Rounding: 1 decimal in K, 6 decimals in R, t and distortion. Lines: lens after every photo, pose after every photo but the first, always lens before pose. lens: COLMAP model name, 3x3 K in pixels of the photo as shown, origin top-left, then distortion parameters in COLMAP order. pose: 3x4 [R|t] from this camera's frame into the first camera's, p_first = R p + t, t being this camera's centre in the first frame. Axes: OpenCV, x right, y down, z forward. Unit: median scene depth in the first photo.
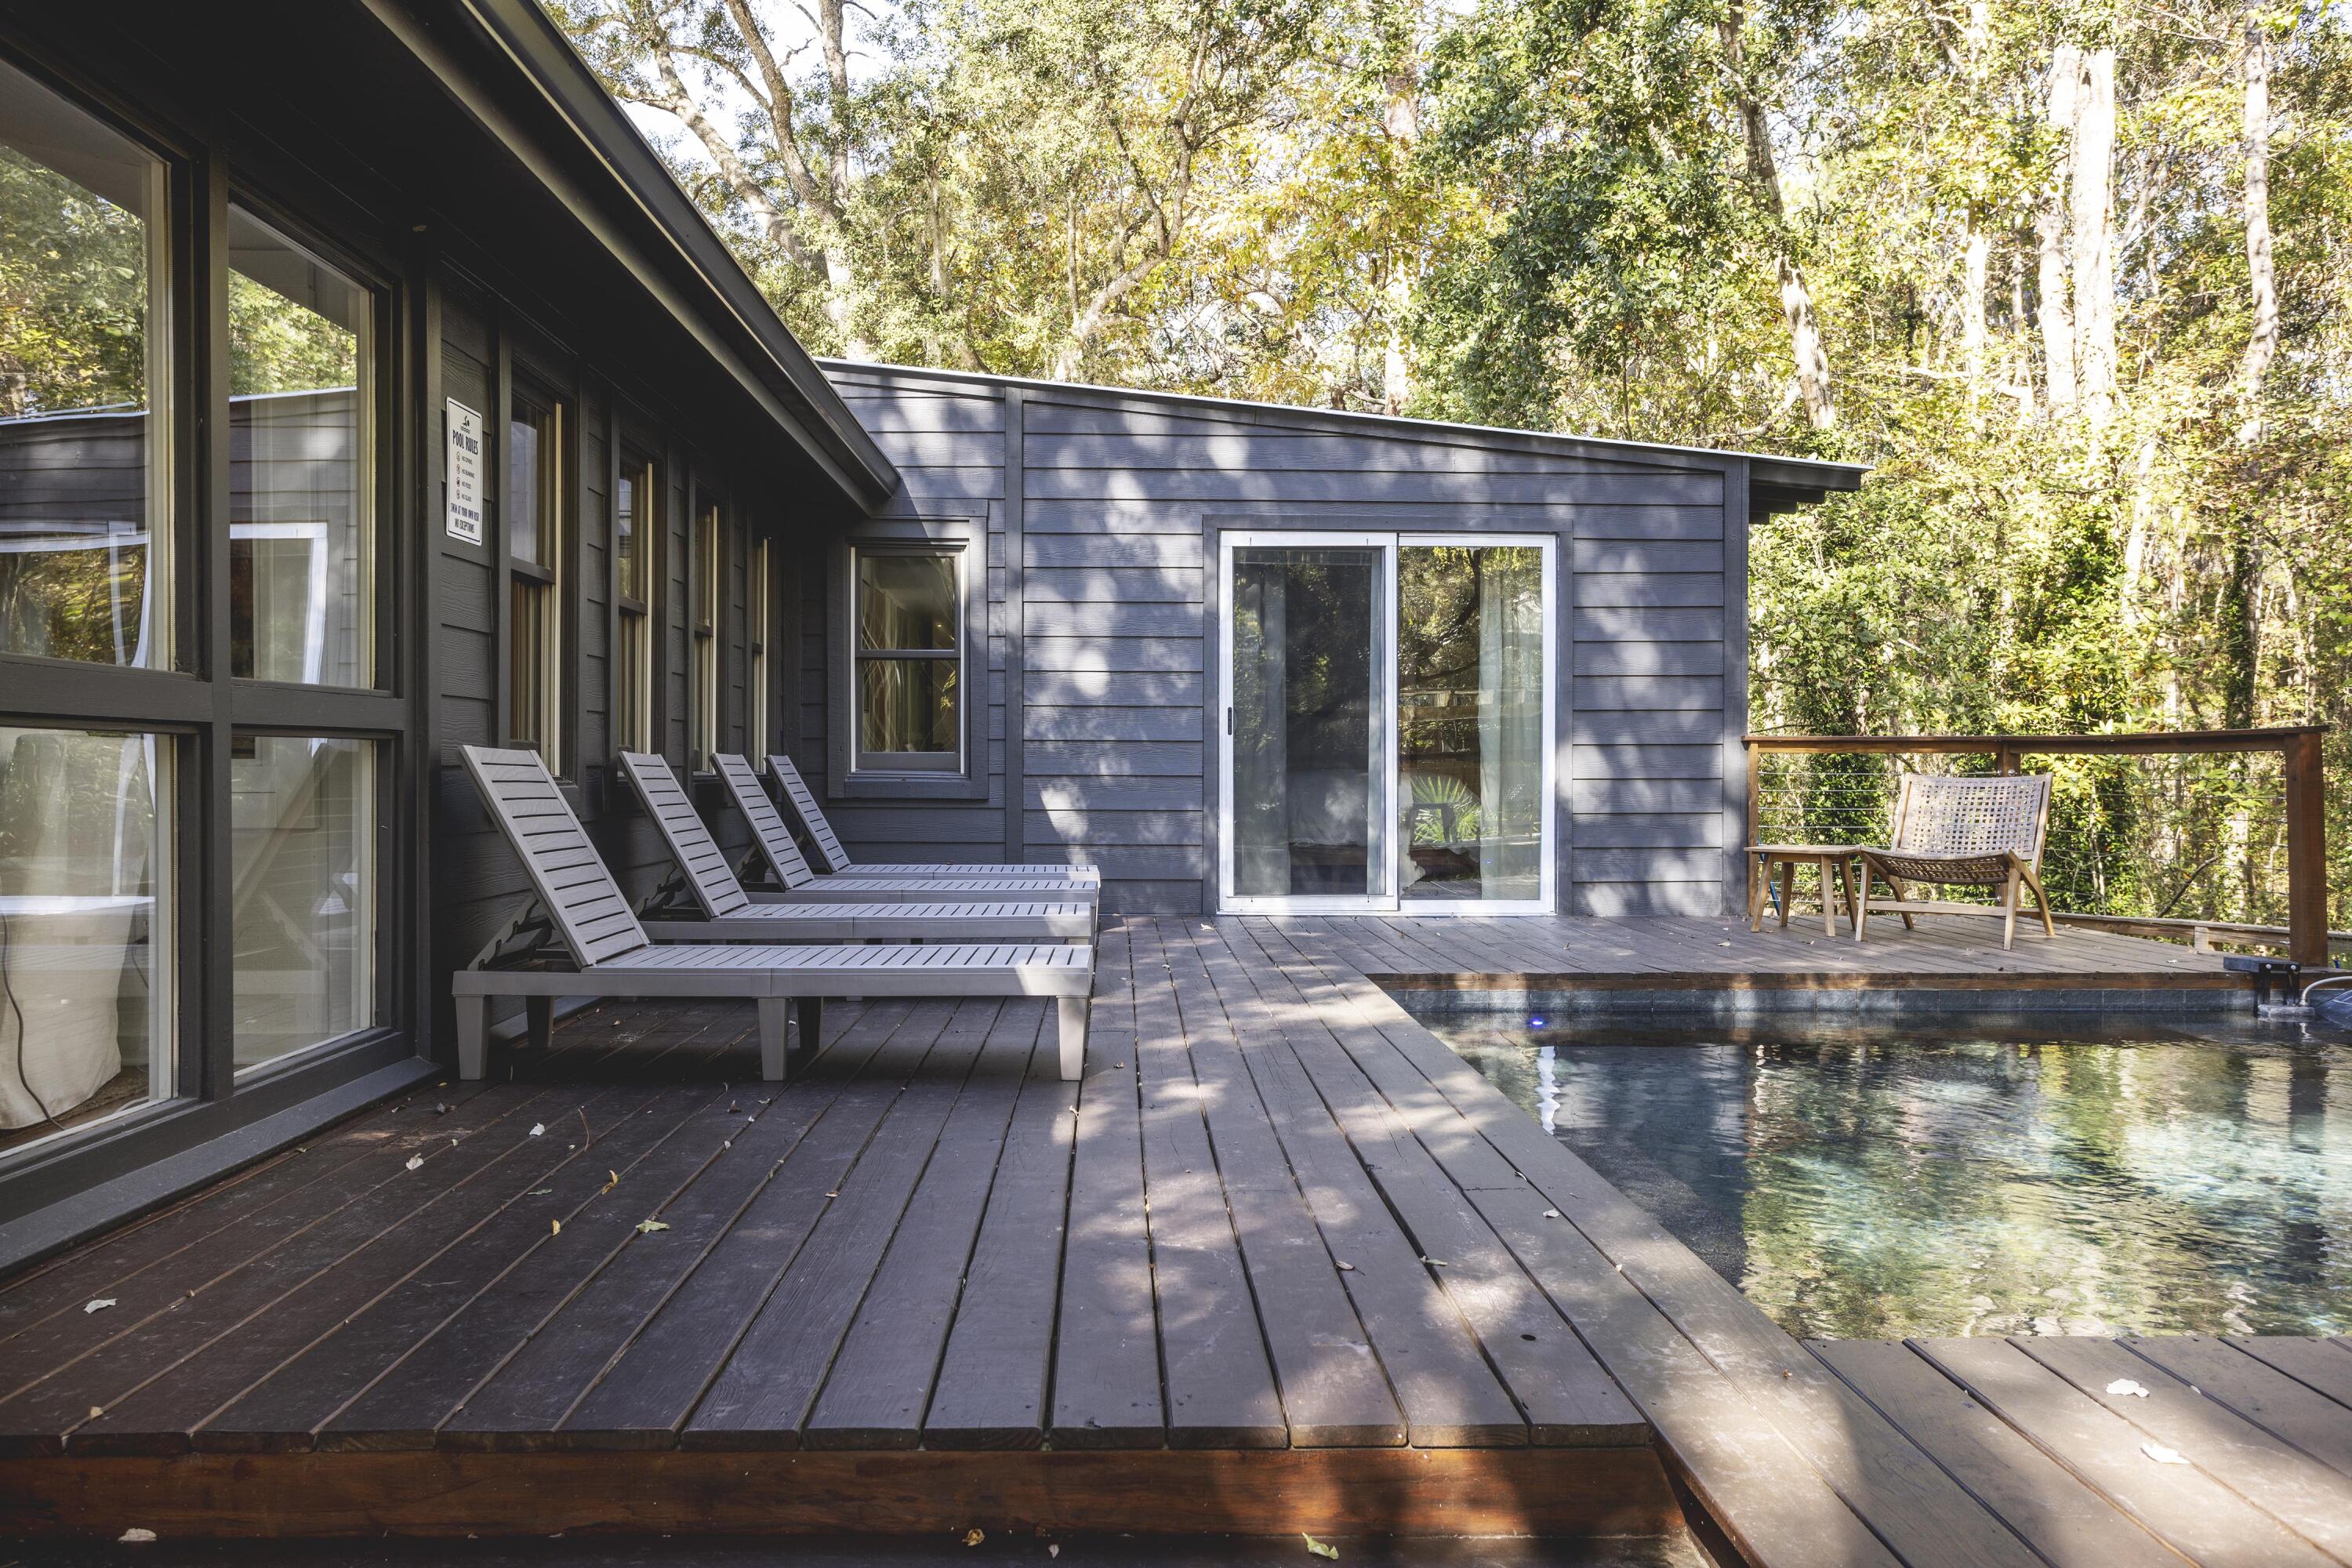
lens RADIAL K [[1840.5, 0, 1176.0], [0, 1840.5, 784.0], [0, 0, 1]] dist [0.009850, 0.003087]
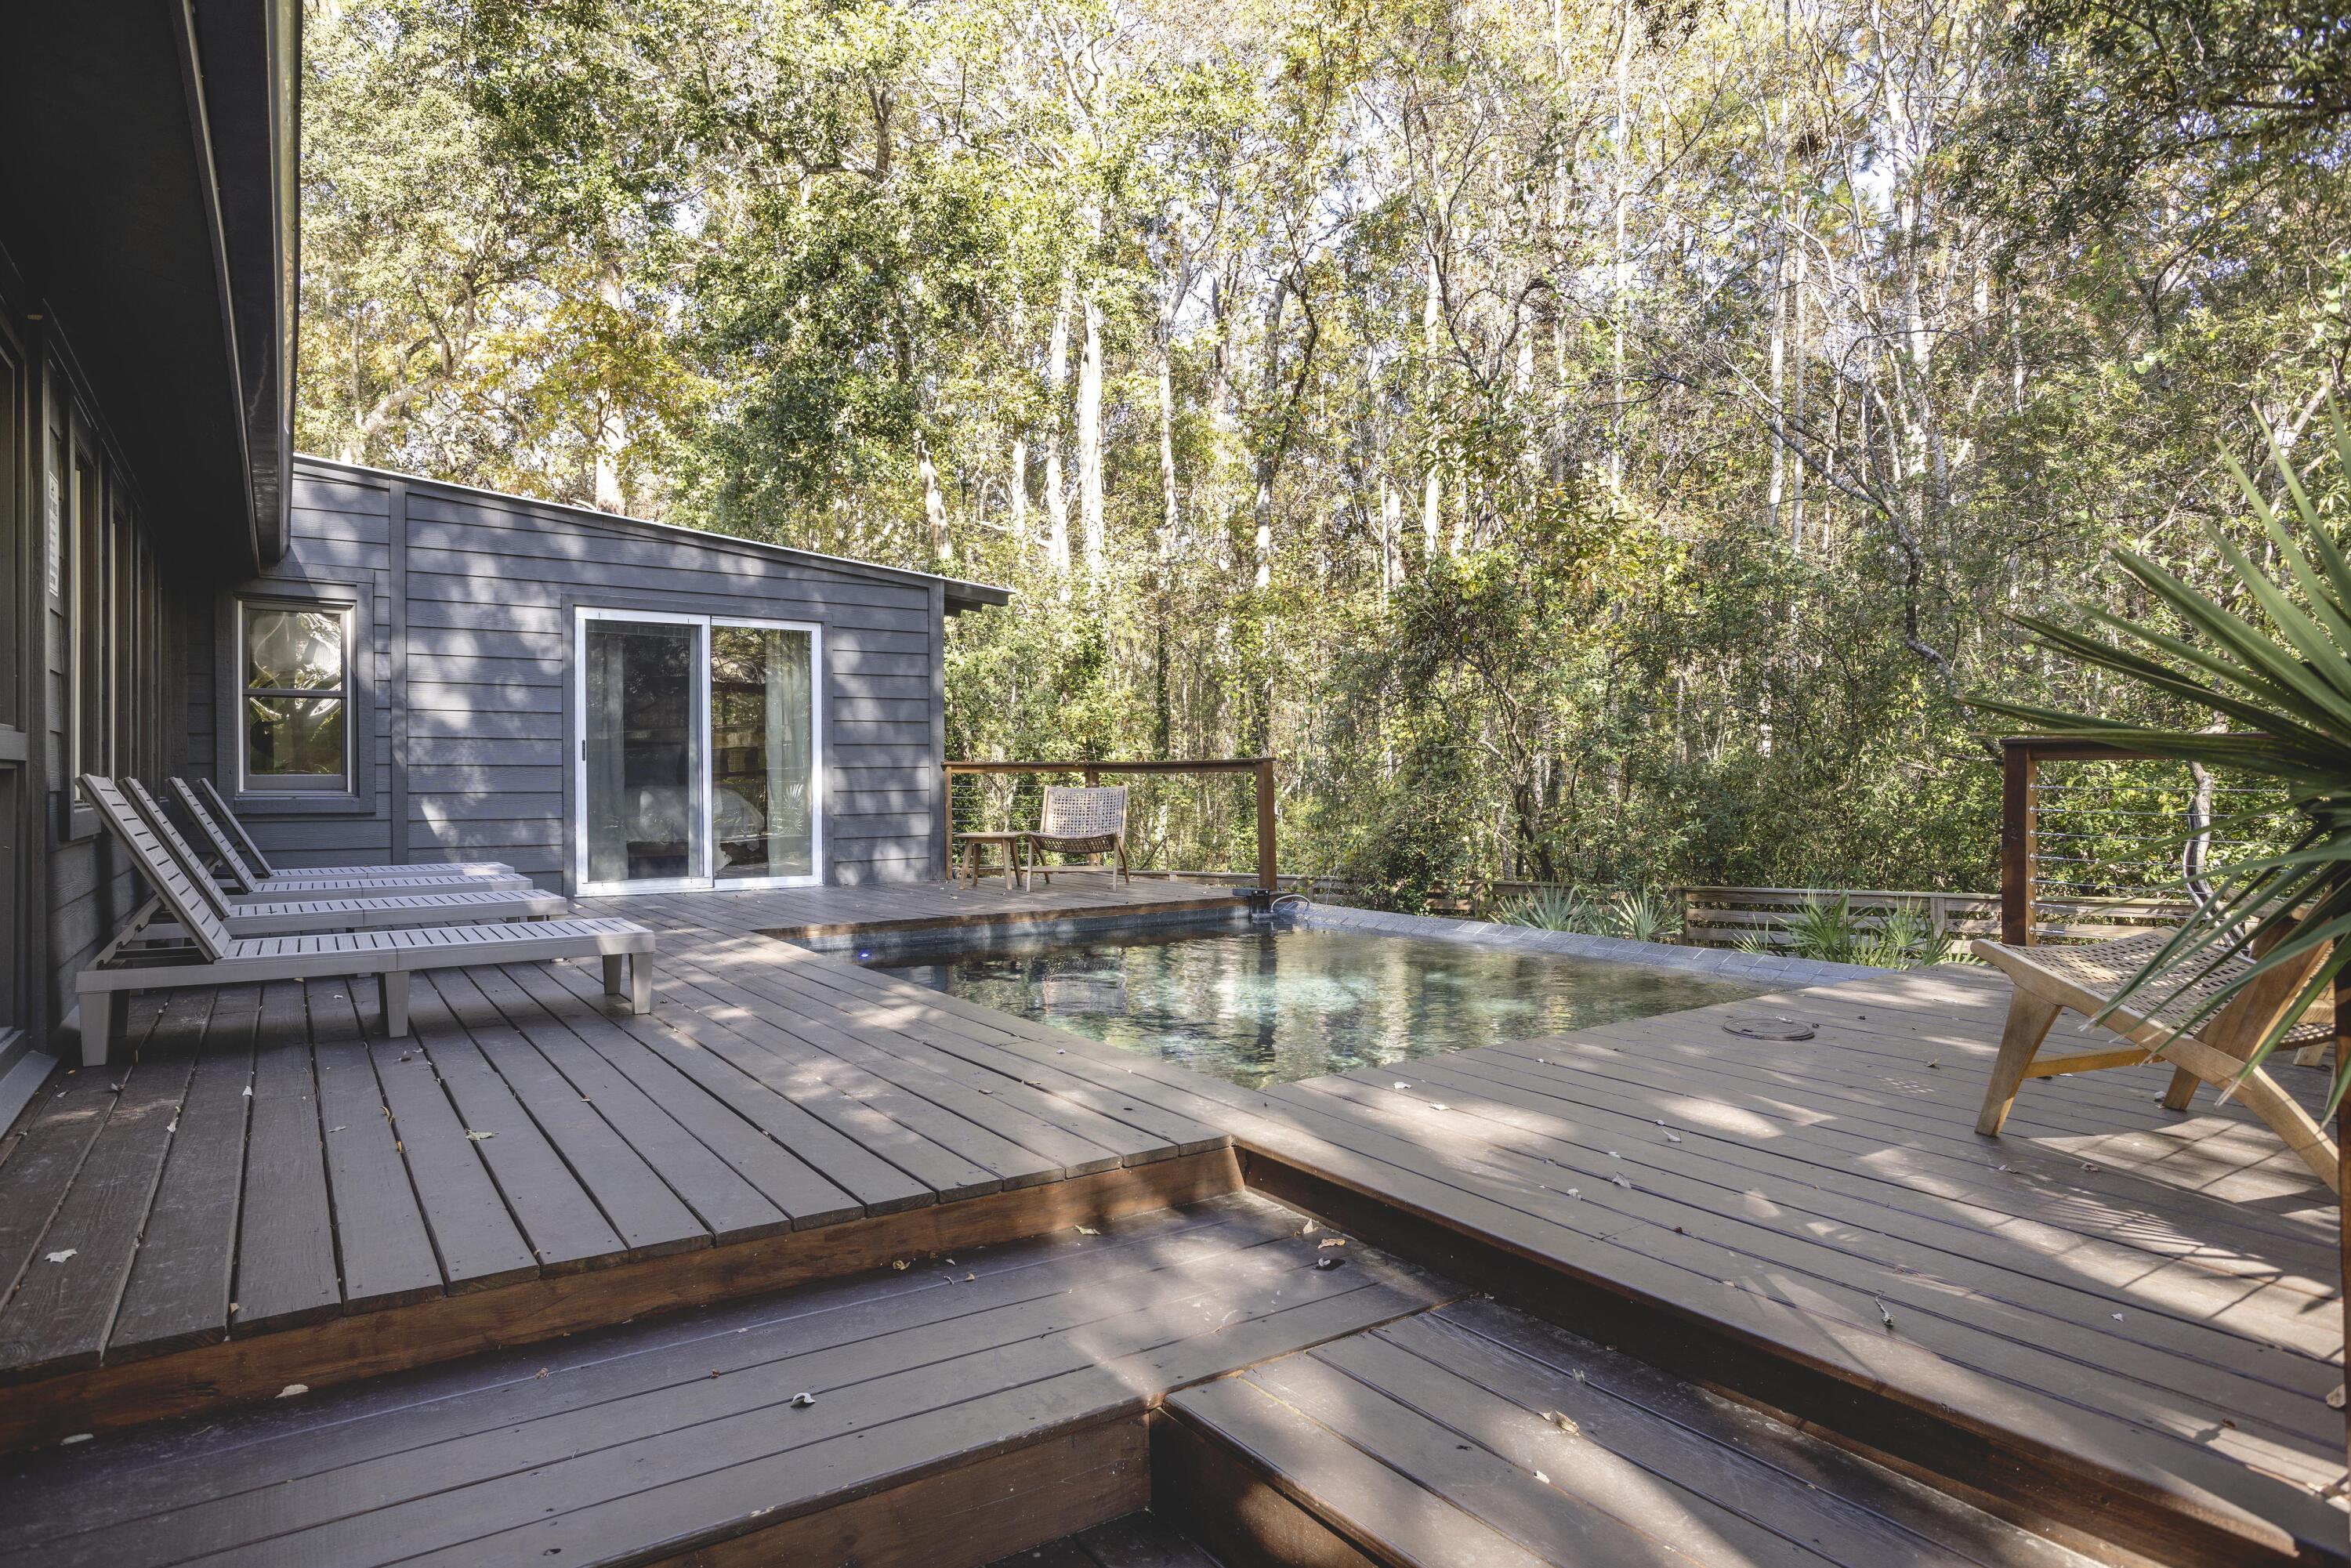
lens RADIAL K [[1312.5, 0, 1175.5], [0, 1312.5, 784.0], [0, 0, 1]] dist [-0.003881, 0.001292]
pose [[0.843776, -0.007525, 0.536642, -0.115670], [0.010946, 0.999935, -0.003189, -0.002216], [-0.536583, 0.008565, 0.843804, -0.024696]]
